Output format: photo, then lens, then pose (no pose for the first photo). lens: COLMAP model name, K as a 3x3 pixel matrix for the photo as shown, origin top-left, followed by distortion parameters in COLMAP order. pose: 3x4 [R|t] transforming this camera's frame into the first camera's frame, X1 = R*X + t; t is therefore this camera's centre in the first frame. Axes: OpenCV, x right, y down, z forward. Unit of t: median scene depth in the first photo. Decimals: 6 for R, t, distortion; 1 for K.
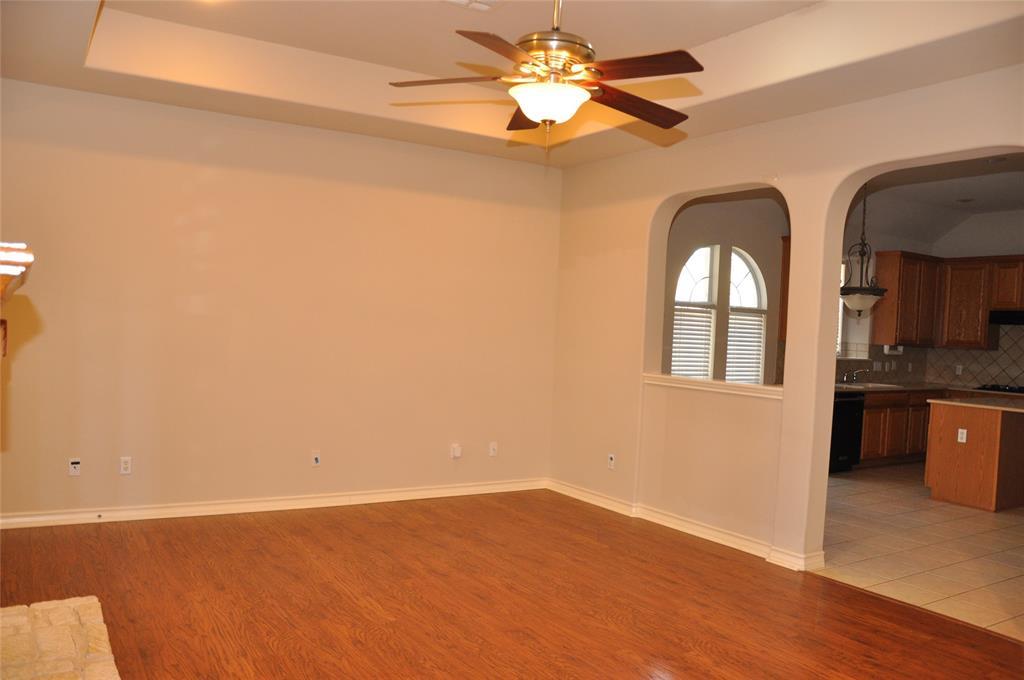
lens RADIAL K [[795.4, 0, 499.2], [0, 795.4, 358.3], [0, 0, 1]] dist [-0.169205, 0.135857]
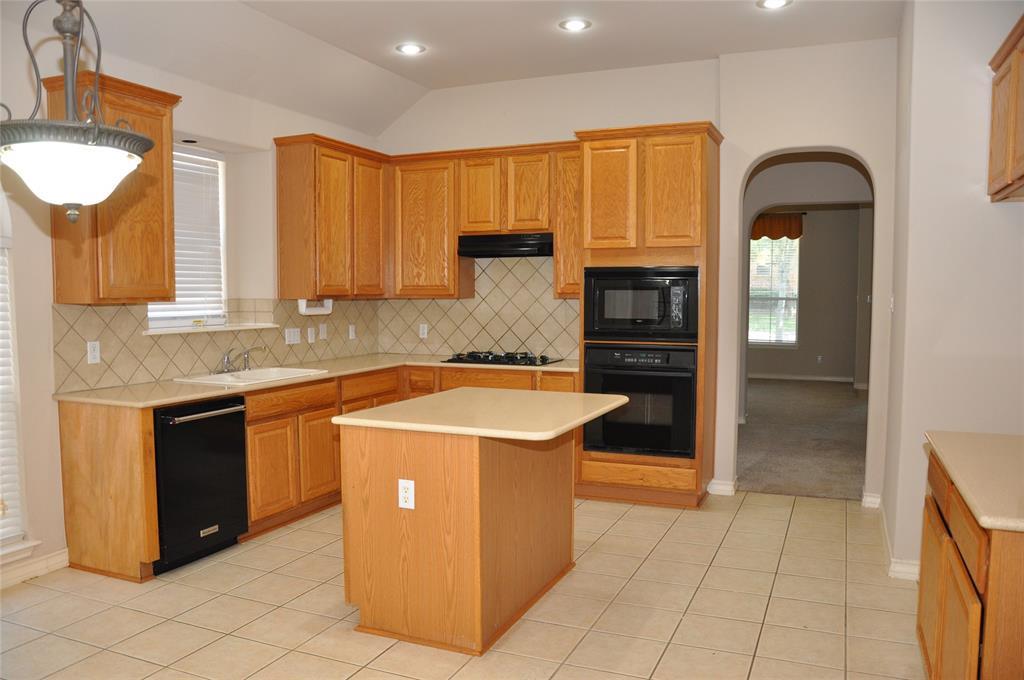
lens RADIAL K [[795.4, 0, 499.2], [0, 795.4, 358.3], [0, 0, 1]] dist [-0.169205, 0.135857]
pose [[0.823389, -0.090072, 0.560284, 0.289206], [0.061125, 0.995656, 0.070234, -0.005506], [-0.564176, -0.023582, 0.825318, 0.423217]]
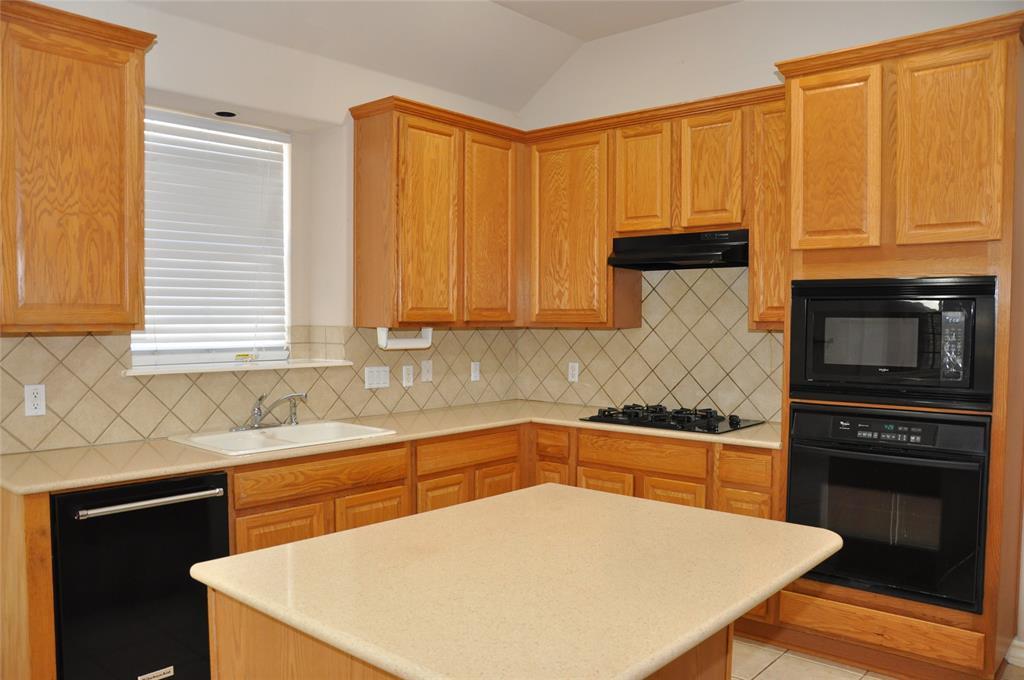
lens RADIAL K [[795.4, 0, 499.2], [0, 795.4, 358.3], [0, 0, 1]] dist [-0.169205, 0.135857]
pose [[0.957697, -0.054597, 0.282552, 0.441205], [0.050880, 0.998495, 0.020484, -0.006001], [-0.283245, -0.005242, 0.959033, 0.566164]]
